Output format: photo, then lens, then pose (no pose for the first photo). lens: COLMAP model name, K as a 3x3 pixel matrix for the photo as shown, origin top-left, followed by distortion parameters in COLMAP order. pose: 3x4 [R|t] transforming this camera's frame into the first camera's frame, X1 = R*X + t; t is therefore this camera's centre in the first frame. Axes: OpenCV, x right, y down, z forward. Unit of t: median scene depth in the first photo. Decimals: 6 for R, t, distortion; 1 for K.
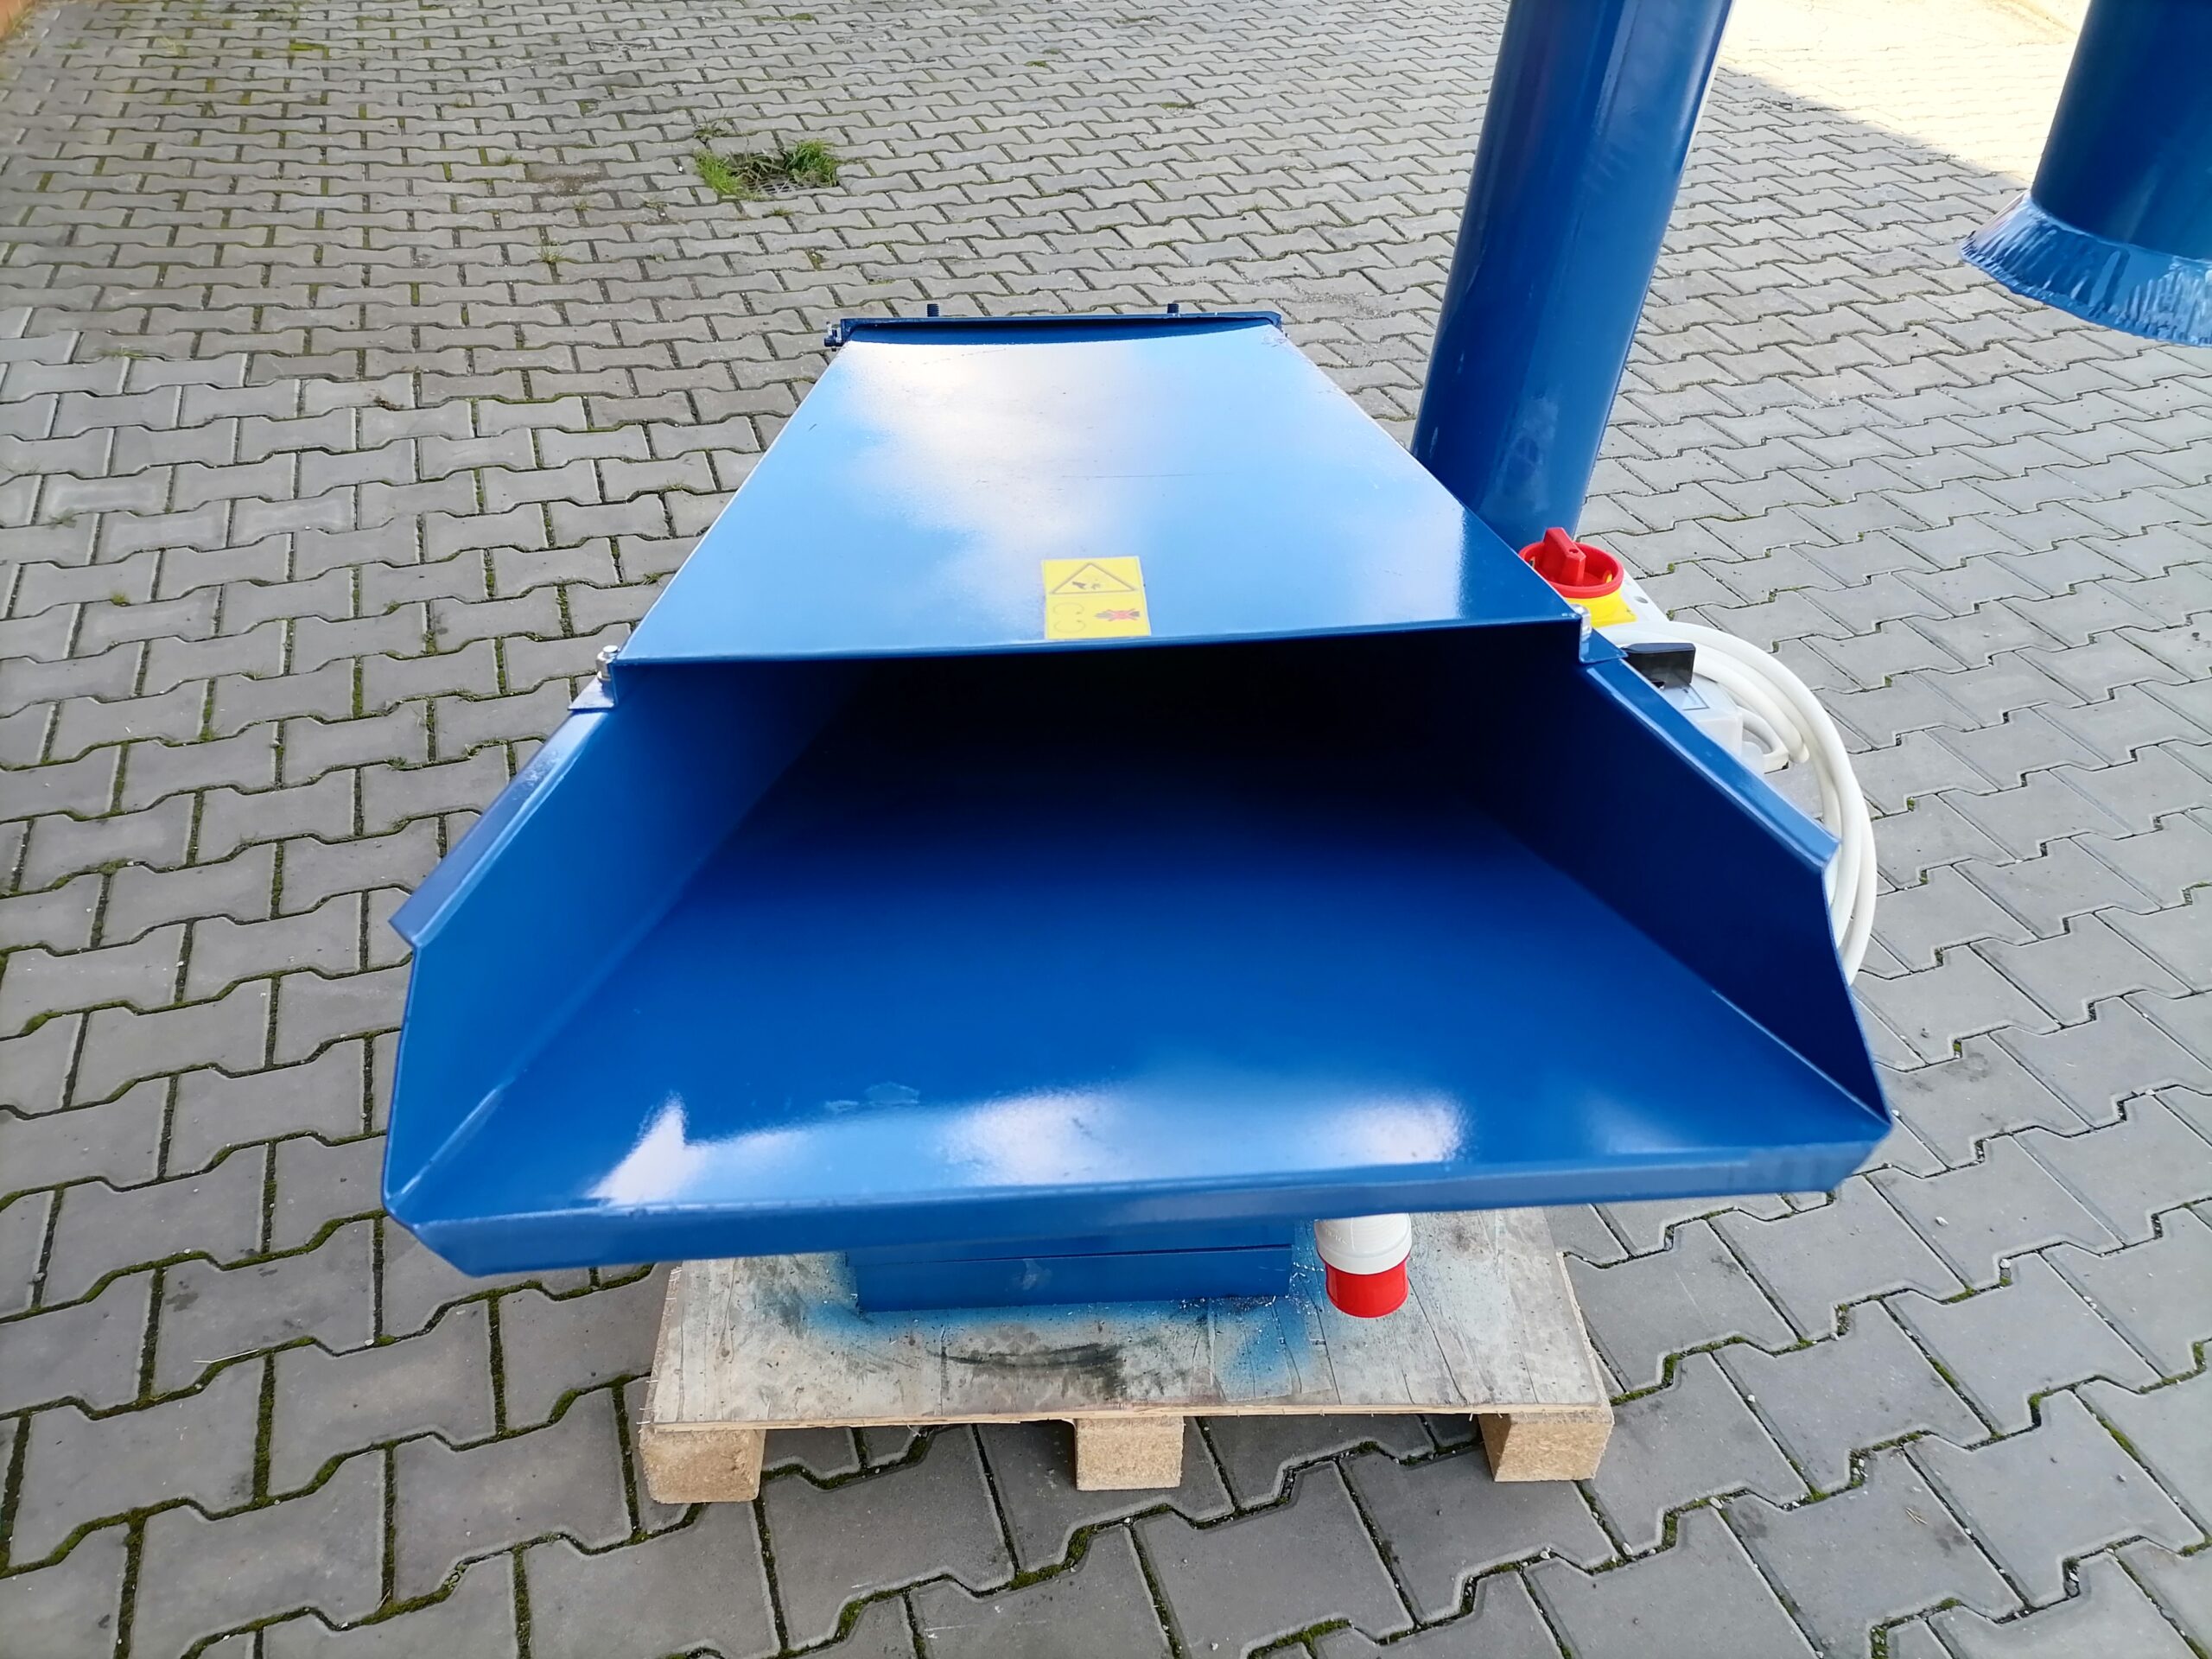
lens RADIAL K [[1666.0, 0, 1109.8], [0, 1666.0, 819.2], [0, 0, 1]] dist [0.039288, -0.016648]
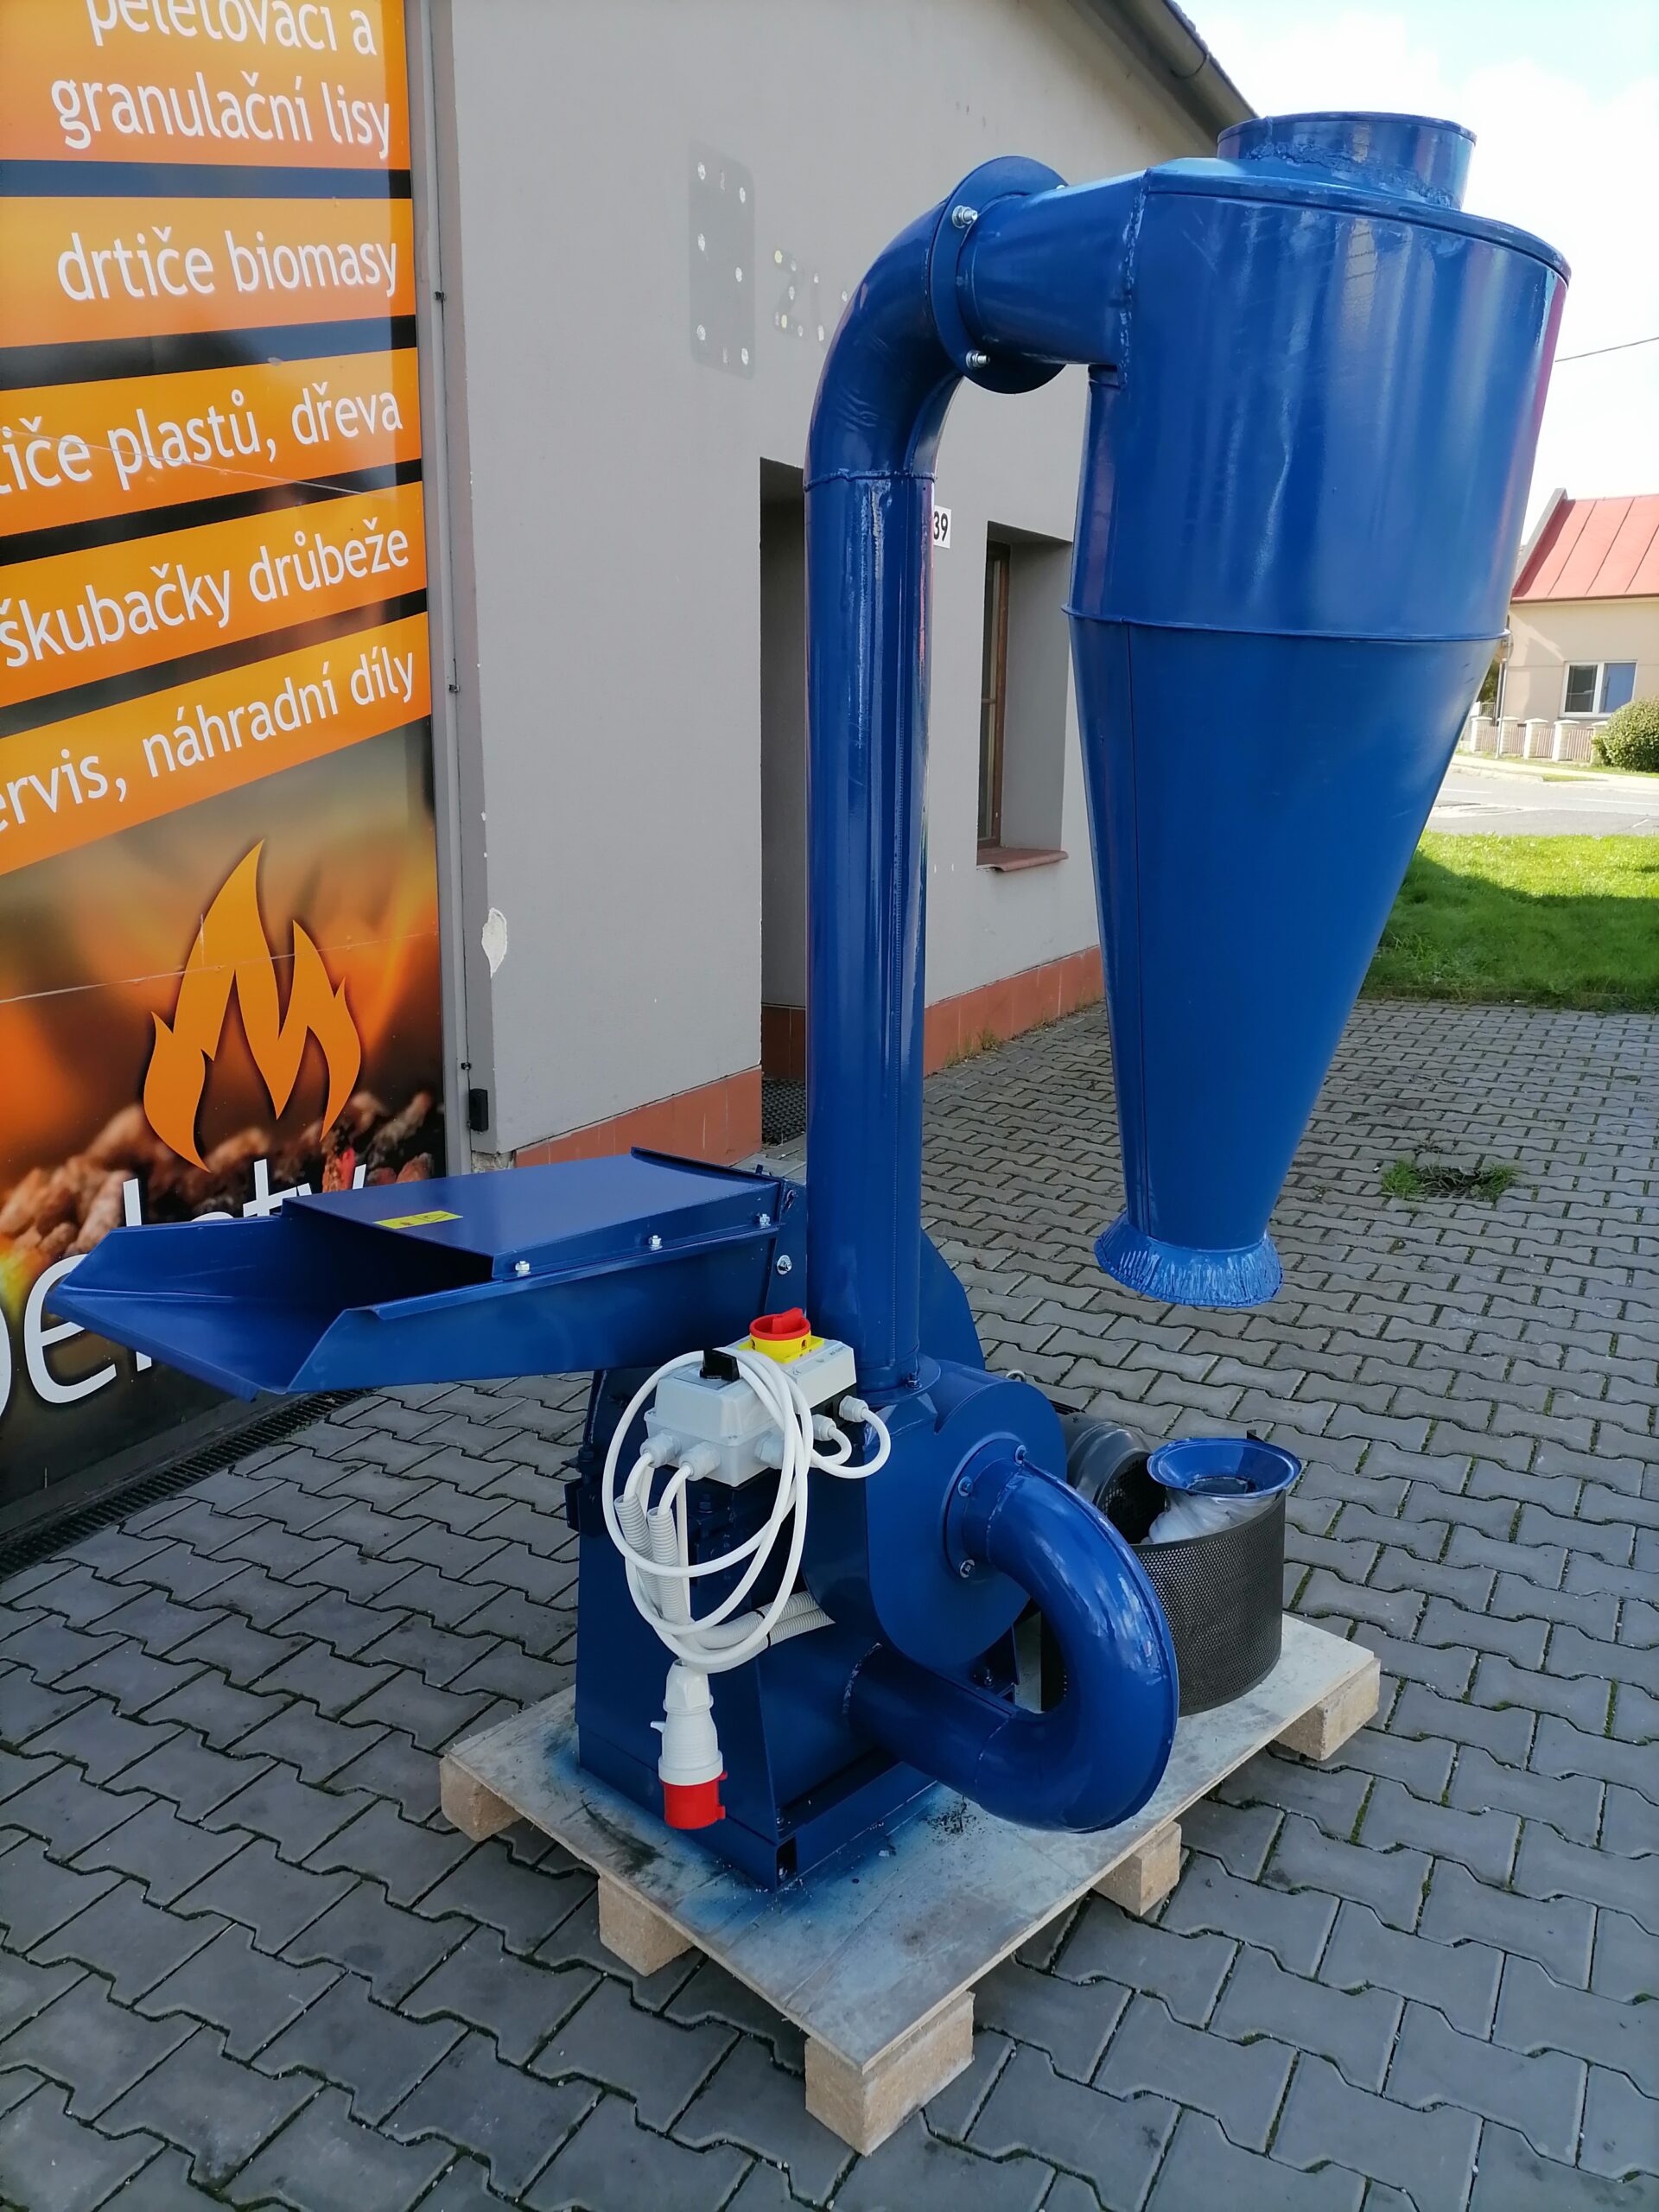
lens RADIAL K [[1659.2, 0, 838.5], [0, 1659.2, 1100.9], [0, 0, 1]] dist [0.039099, -0.014257]
pose [[0.677308, 0.123177, -0.725314, 0.599431], [-0.406155, 0.884635, -0.229039, 0.005016], [0.613426, 0.449720, 0.649200, -0.073018]]
